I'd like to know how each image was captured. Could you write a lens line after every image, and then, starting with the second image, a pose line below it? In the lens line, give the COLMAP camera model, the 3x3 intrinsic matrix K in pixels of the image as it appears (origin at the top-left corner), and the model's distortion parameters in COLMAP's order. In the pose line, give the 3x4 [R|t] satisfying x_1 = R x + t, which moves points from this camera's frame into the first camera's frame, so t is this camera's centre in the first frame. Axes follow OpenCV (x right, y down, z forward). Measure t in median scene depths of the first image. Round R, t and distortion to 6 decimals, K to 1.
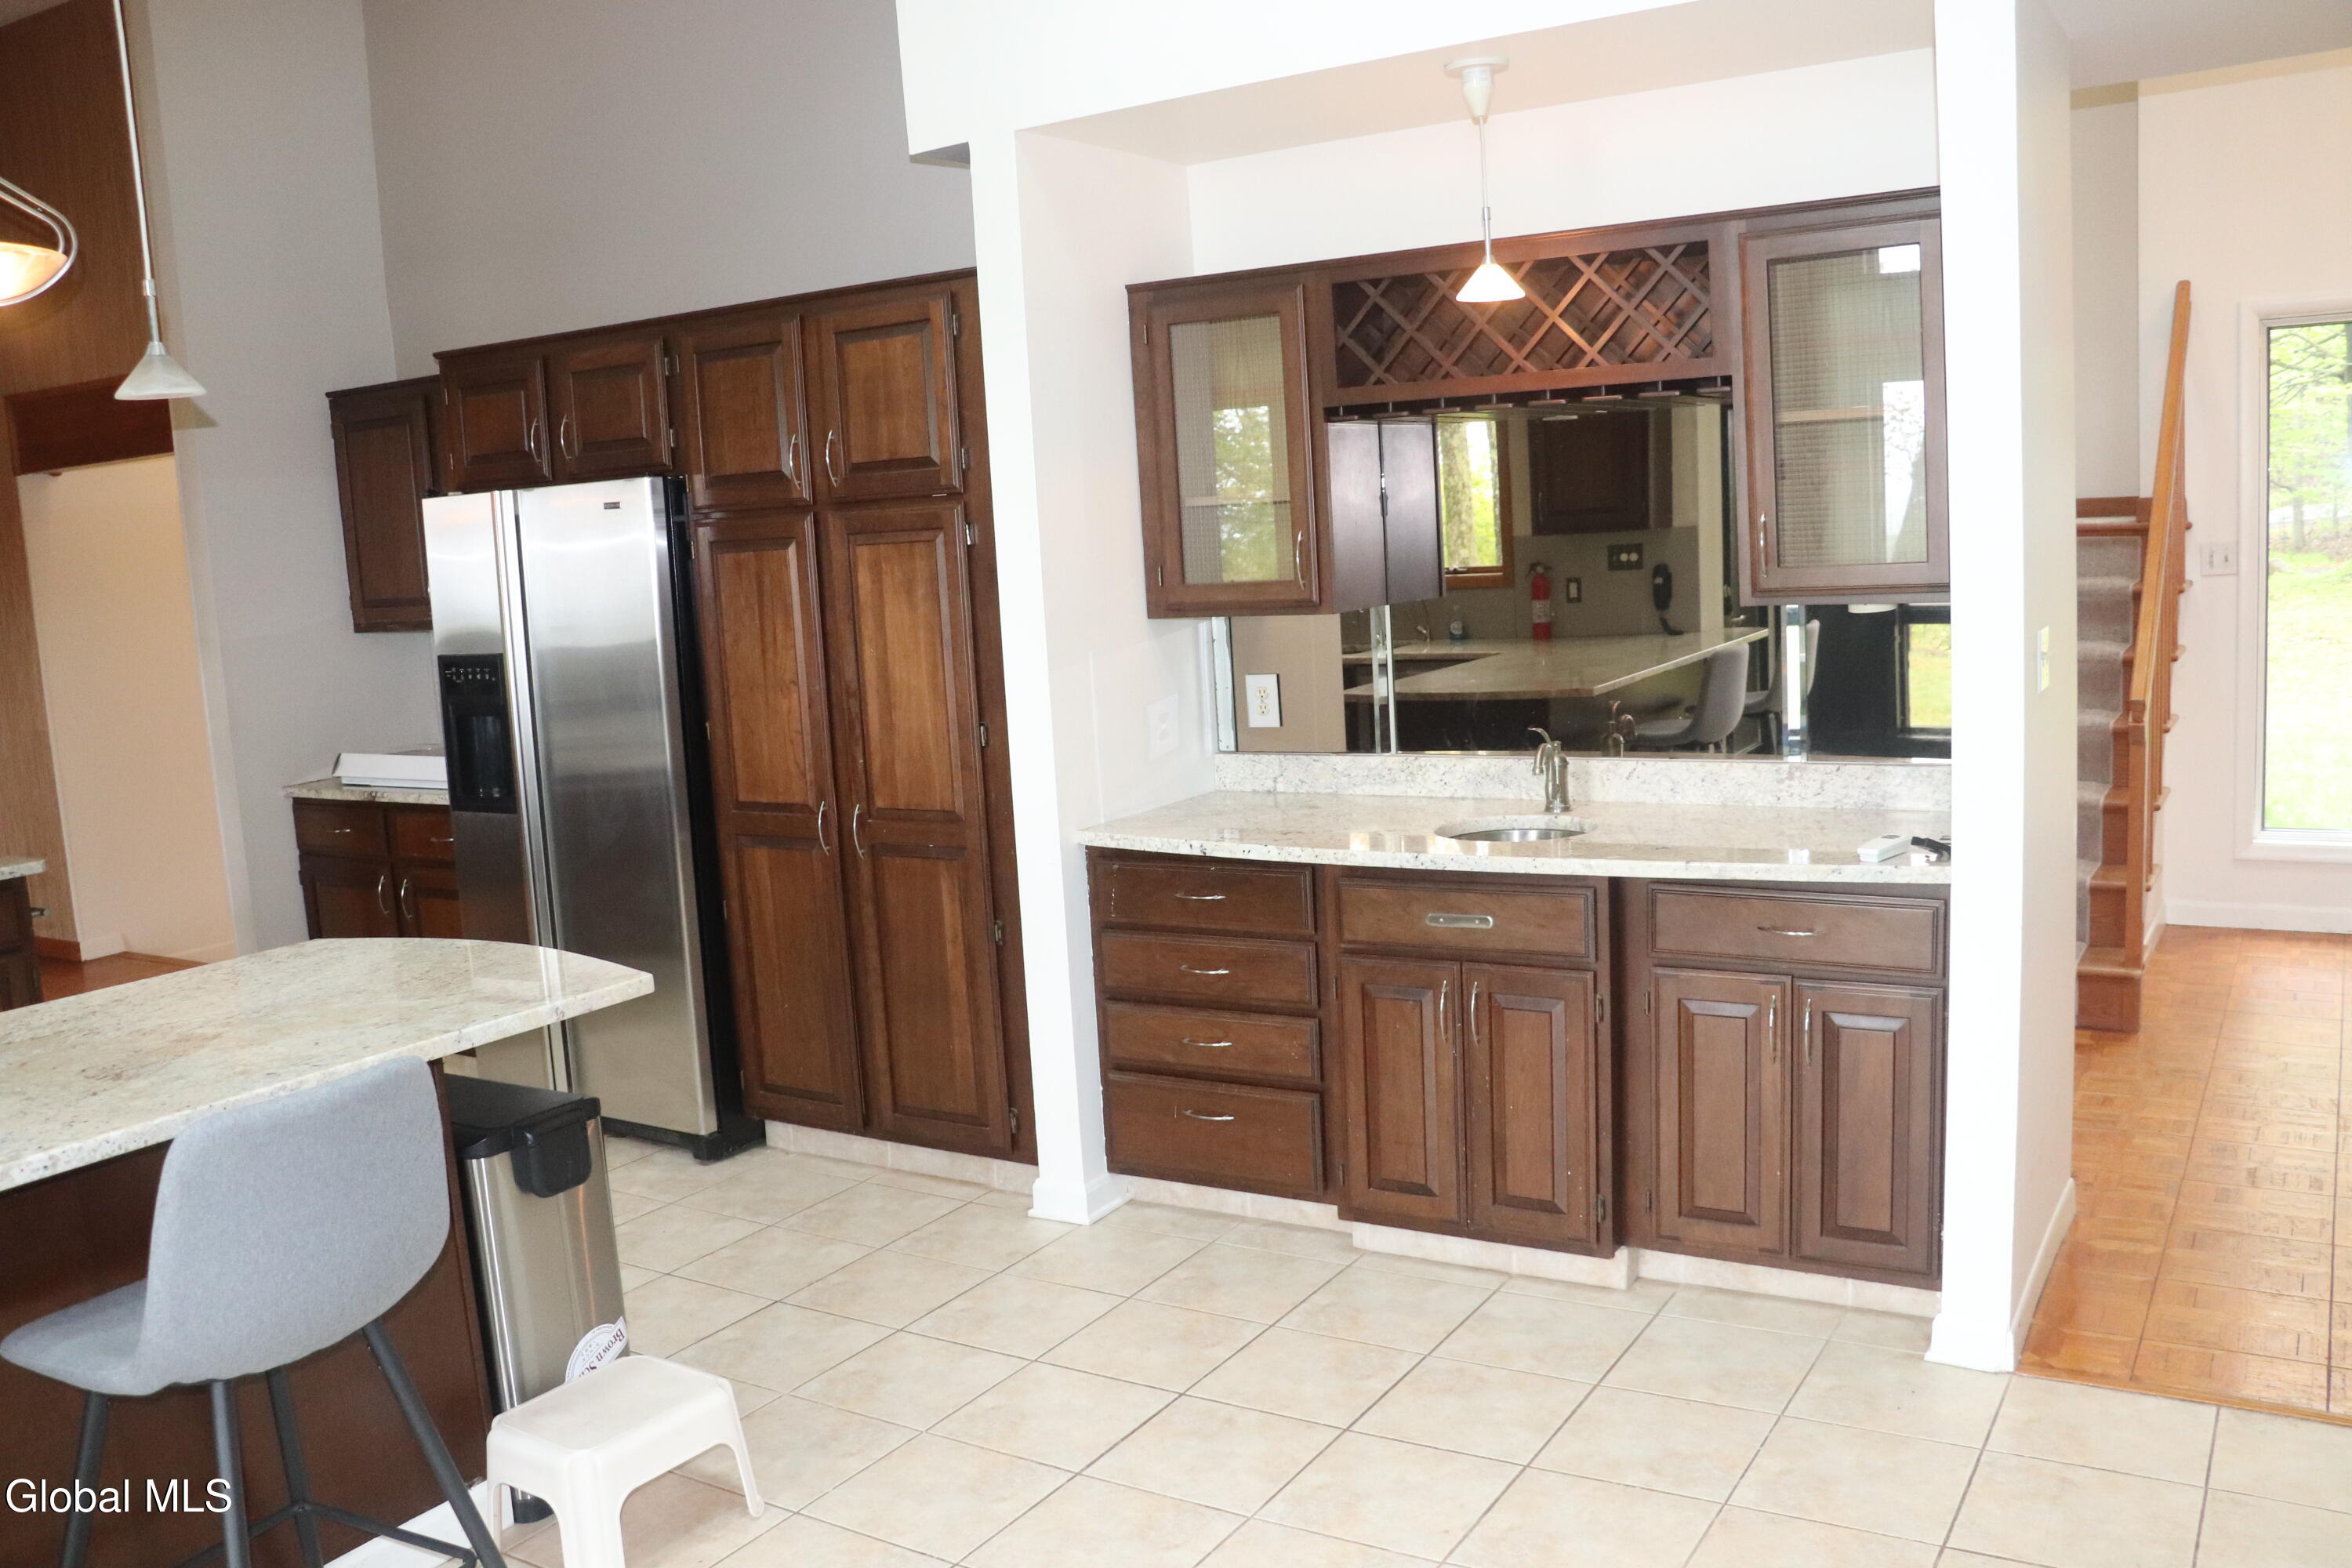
lens RADIAL K [[1943.5, 0, 1167.8], [0, 1943.5, 812.0], [0, 0, 1]] dist [-0.185621, 0.168460]
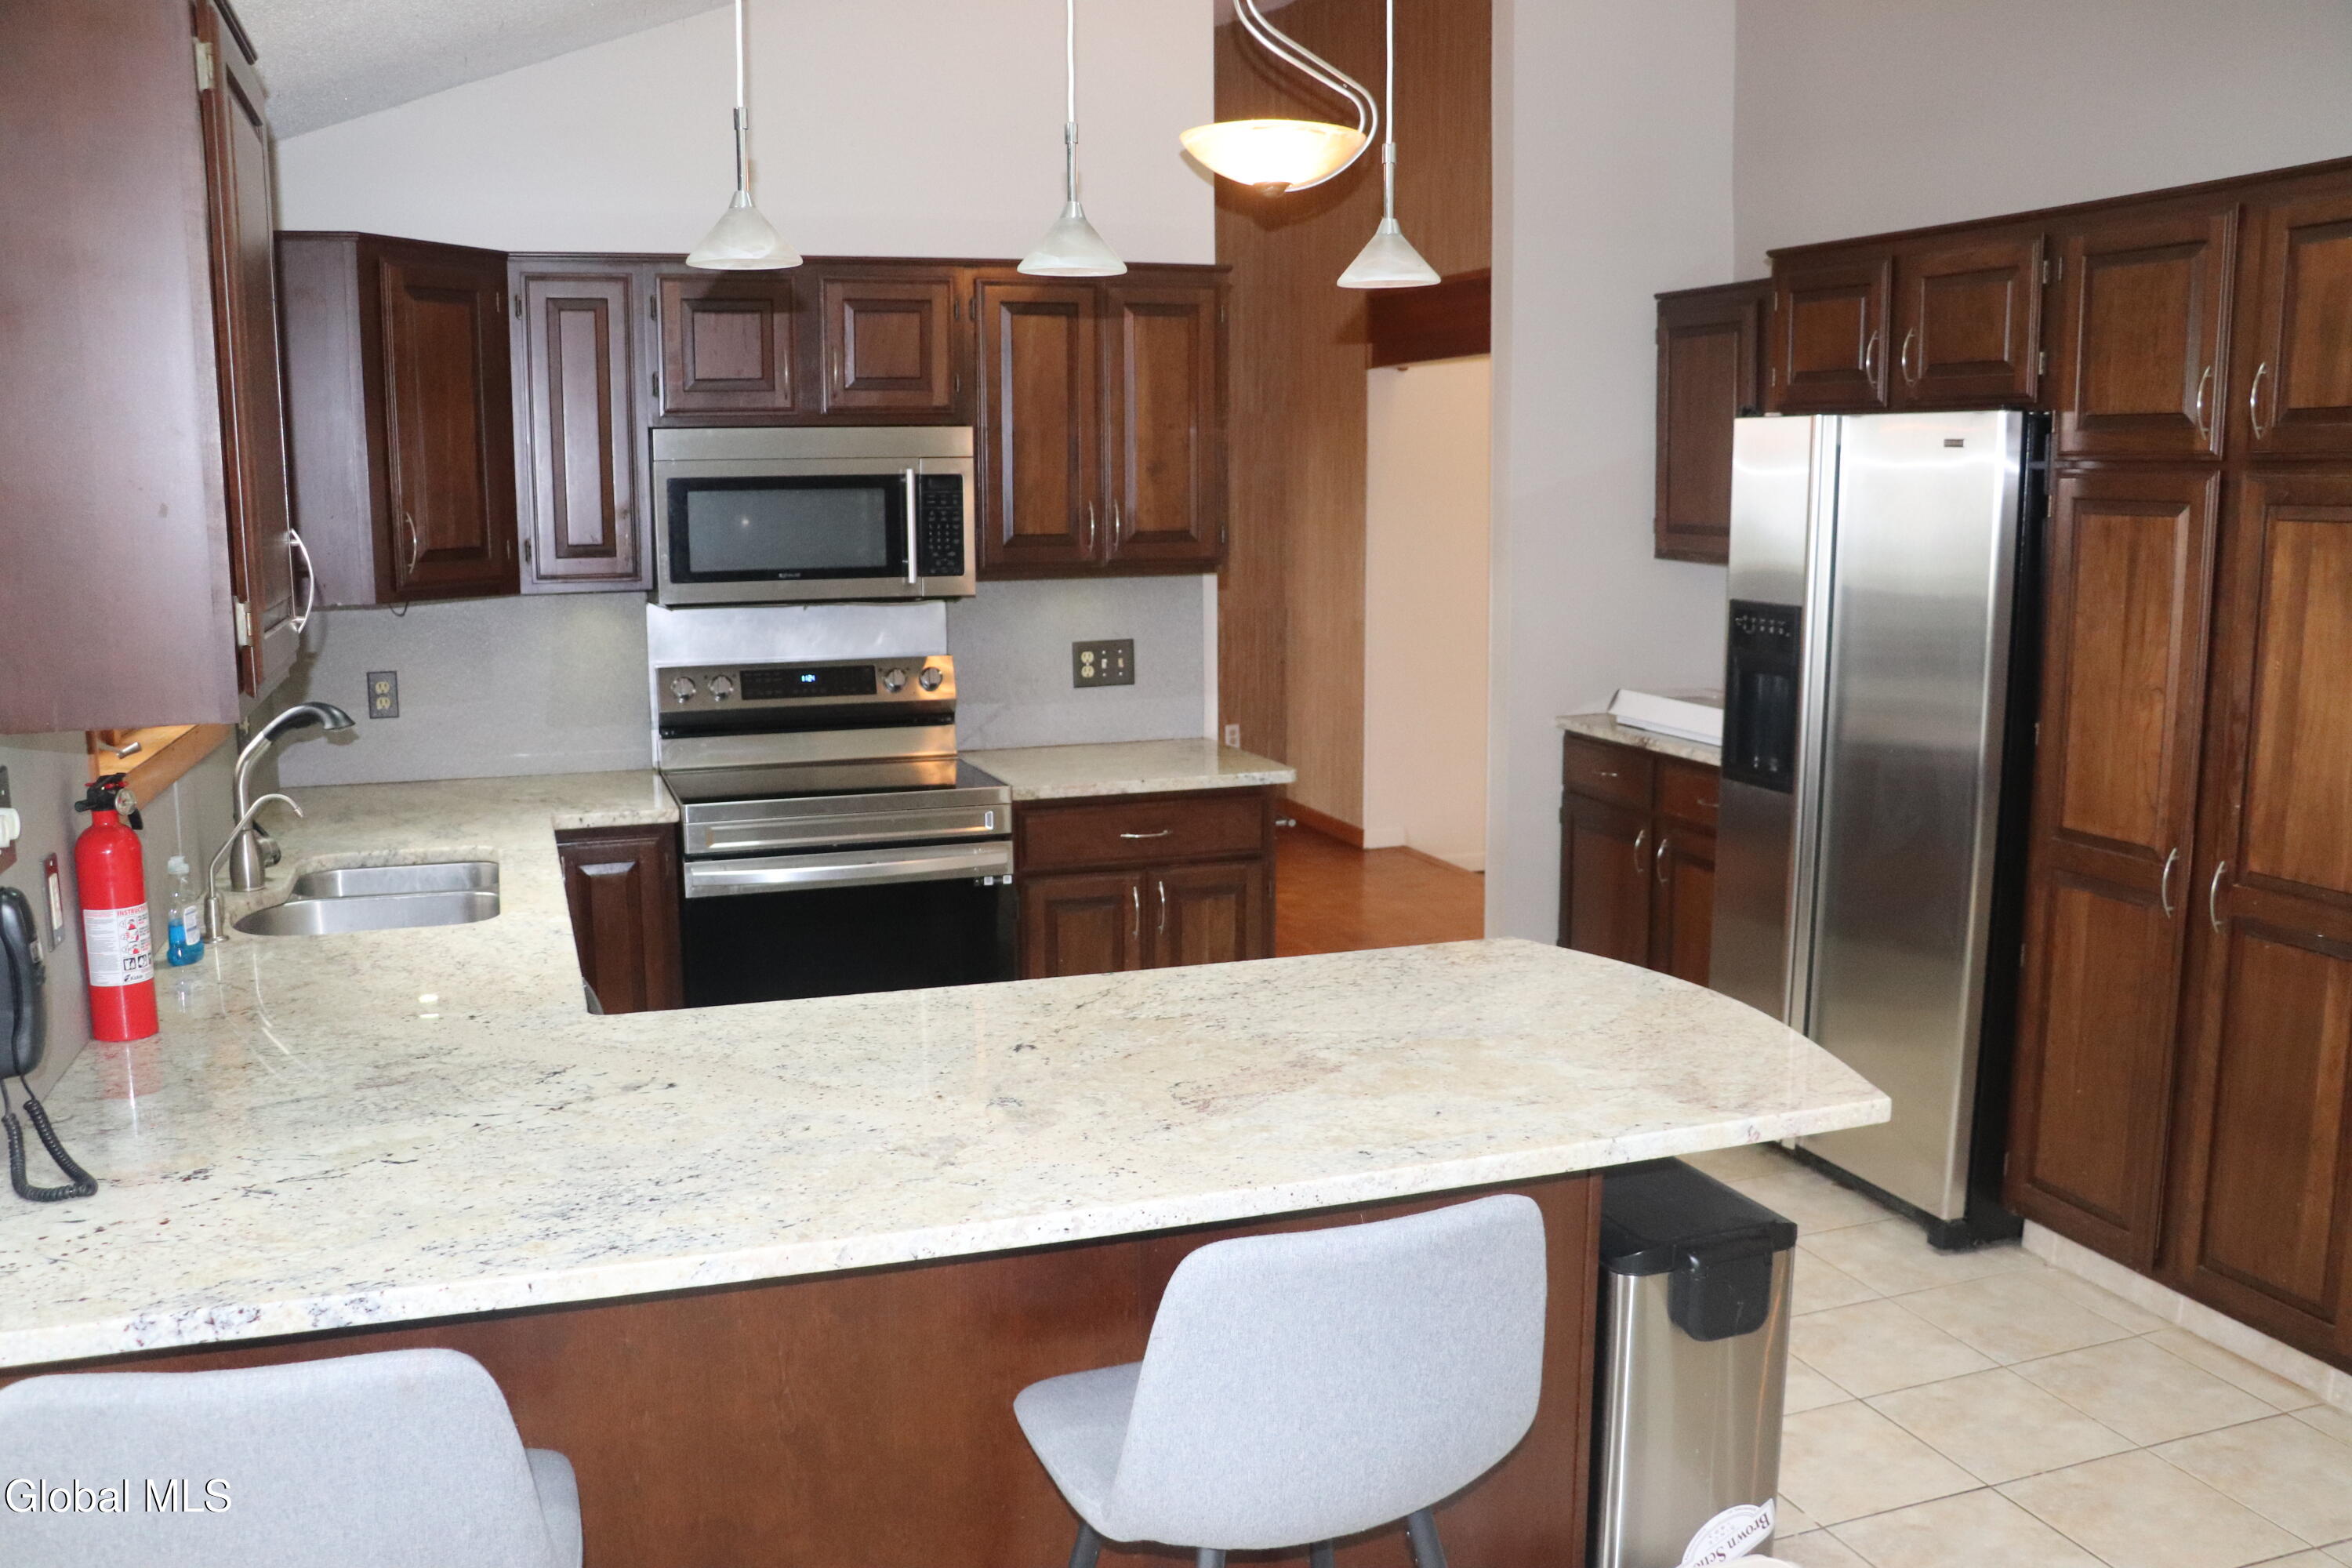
lens RADIAL K [[1943.5, 0, 1167.8], [0, 1943.5, 812.0], [0, 0, 1]] dist [-0.185621, 0.168460]
pose [[0.776302, 0.156248, -0.610689, -0.037817], [-0.129300, 0.987663, 0.088333, -0.033201], [0.616957, 0.010389, 0.786928, 0.165961]]
